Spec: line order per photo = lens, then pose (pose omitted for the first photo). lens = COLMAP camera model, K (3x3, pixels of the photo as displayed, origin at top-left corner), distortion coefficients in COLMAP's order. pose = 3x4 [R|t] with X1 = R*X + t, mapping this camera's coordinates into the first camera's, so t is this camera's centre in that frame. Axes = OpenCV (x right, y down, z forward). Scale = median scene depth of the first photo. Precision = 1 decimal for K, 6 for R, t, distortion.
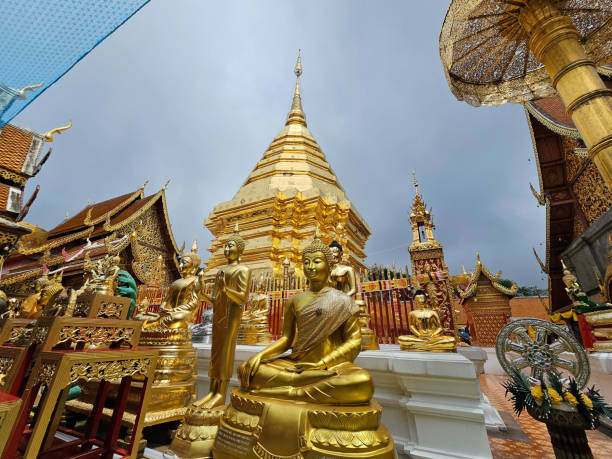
lens RADIAL K [[252.2, 0, 304.8], [0, 252.2, 229.1], [0, 0, 1]] dist [-0.001781, -0.000474]
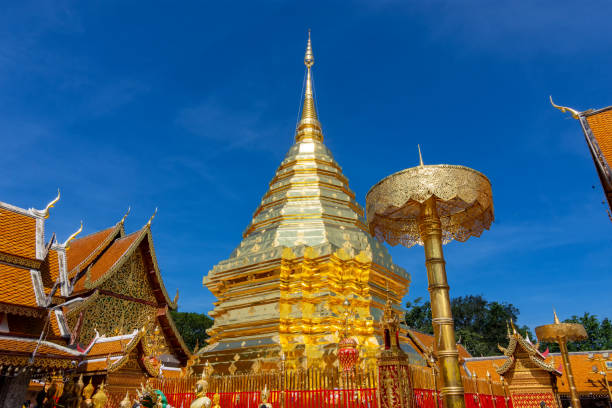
lens RADIAL K [[411.5, 0, 306.0], [0, 411.5, 204.0], [0, 0, 1]] dist [0.001590, -0.000138]
pose [[0.989684, -0.079391, -0.119257, 0.236951], [0.072463, 0.995482, -0.061350, -0.339371], [0.123589, 0.052075, 0.990966, -0.635953]]
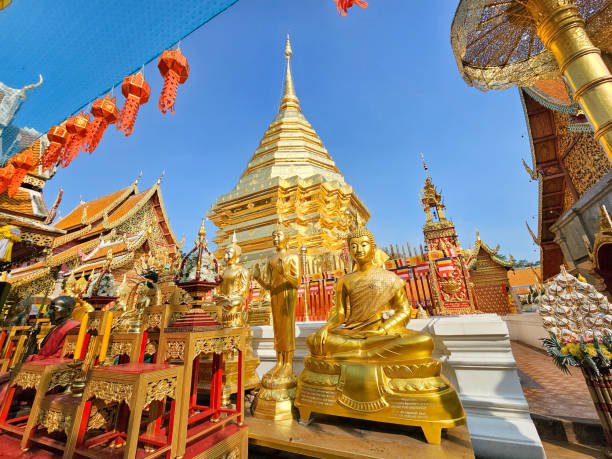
lens RADIAL K [[252.2, 0, 304.8], [0, 252.2, 229.1], [0, 0, 1]] dist [-0.001781, -0.000474]
pose [[0.998037, -0.056845, 0.026285, -0.074779], [0.055295, 0.996879, 0.056347, -0.006539], [-0.029406, -0.054783, 0.998065, -0.035929]]
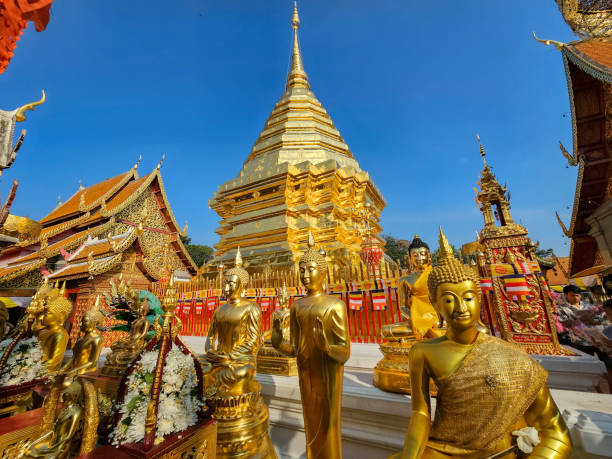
lens RADIAL K [[250.7, 0, 306.0], [0, 250.7, 229.5], [0, 0, 1]] dist [-0.001483, -0.000279]
pose [[0.998455, -0.054494, 0.010820, -0.110092], [0.052806, 0.991362, 0.120054, -0.043049], [-0.017269, -0.119297, 0.992708, 0.123775]]
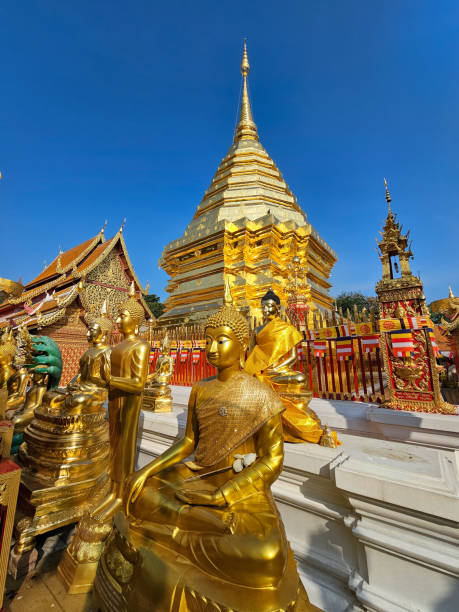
lens RADIAL K [[252.2, 0, 232.3], [0, 252.2, 305.0], [0, 0, 1]] dist [-0.001781, -0.000474]
pose [[0.986126, -0.054792, -0.156692, 0.059536], [0.082422, 0.980991, 0.175681, -0.027876], [0.144087, -0.186159, 0.971897, 0.104878]]
